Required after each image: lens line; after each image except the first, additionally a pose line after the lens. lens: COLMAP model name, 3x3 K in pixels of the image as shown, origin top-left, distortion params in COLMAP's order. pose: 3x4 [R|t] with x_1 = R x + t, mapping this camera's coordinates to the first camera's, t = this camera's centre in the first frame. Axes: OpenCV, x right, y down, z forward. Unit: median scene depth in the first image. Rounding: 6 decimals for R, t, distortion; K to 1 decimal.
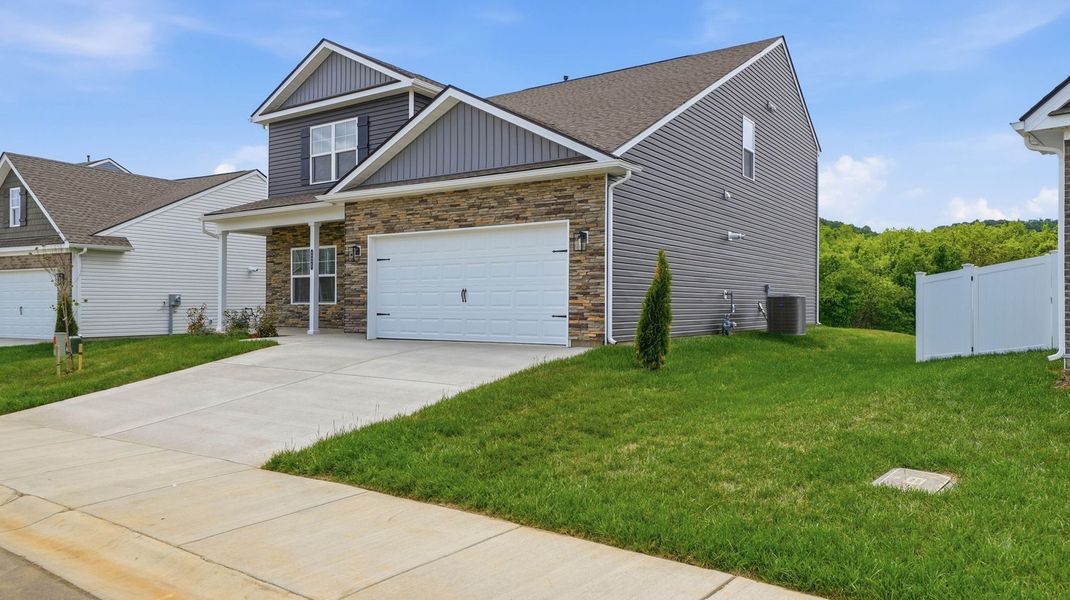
lens RADIAL K [[732.9, 0, 536.3], [0, 732.9, 301.0], [0, 0, 1]] dist [-0.002861, -0.001341]
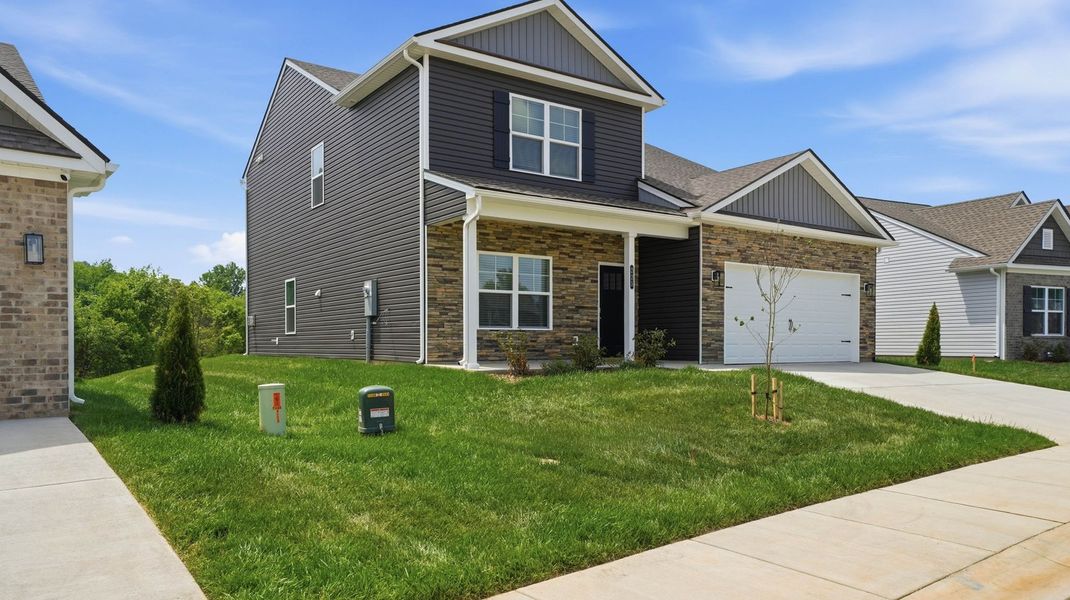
lens RADIAL K [[732.9, 0, 549.3], [0, 732.9, 345.7], [0, 0, 1]] dist [-0.002861, -0.001341]
pose [[0.350813, -0.003585, 0.936439, -1.244790], [-0.005879, 0.999965, 0.006031, 0.020203], [-0.936427, -0.007621, 0.350780, 0.871604]]
